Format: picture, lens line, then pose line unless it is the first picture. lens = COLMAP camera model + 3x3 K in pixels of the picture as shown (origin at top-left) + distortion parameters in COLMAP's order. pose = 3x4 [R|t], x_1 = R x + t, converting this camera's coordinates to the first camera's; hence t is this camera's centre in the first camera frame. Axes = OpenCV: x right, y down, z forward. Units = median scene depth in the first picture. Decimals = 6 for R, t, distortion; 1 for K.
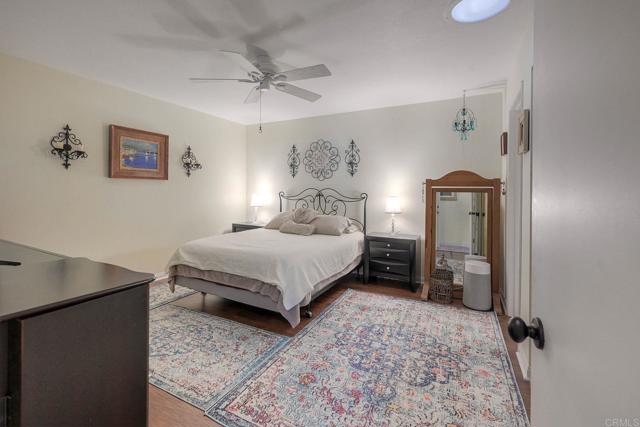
lens RADIAL K [[274.0, 0, 317.1], [0, 274.0, 193.9], [0, 0, 1]] dist [-0.000246, -0.000059]
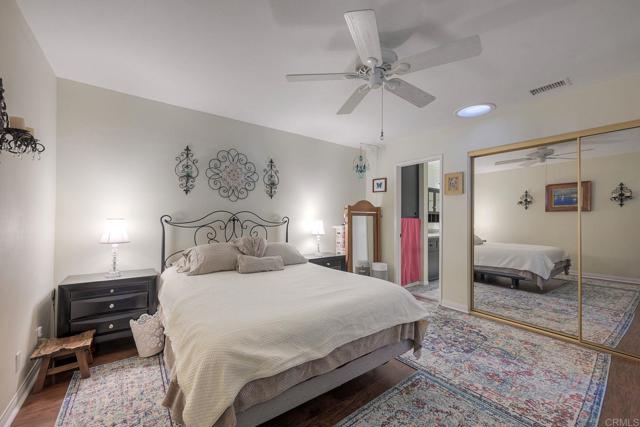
lens RADIAL K [[248.0, 0, 318.3], [0, 248.0, 214.1], [0, 0, 1]] dist [0.002978, 0.000048]
pose [[0.450005, 0.008342, 0.892987, -0.677168], [0.008153, 0.999876, -0.013448, 0.000101], [-0.892989, 0.013332, 0.449882, 0.613539]]
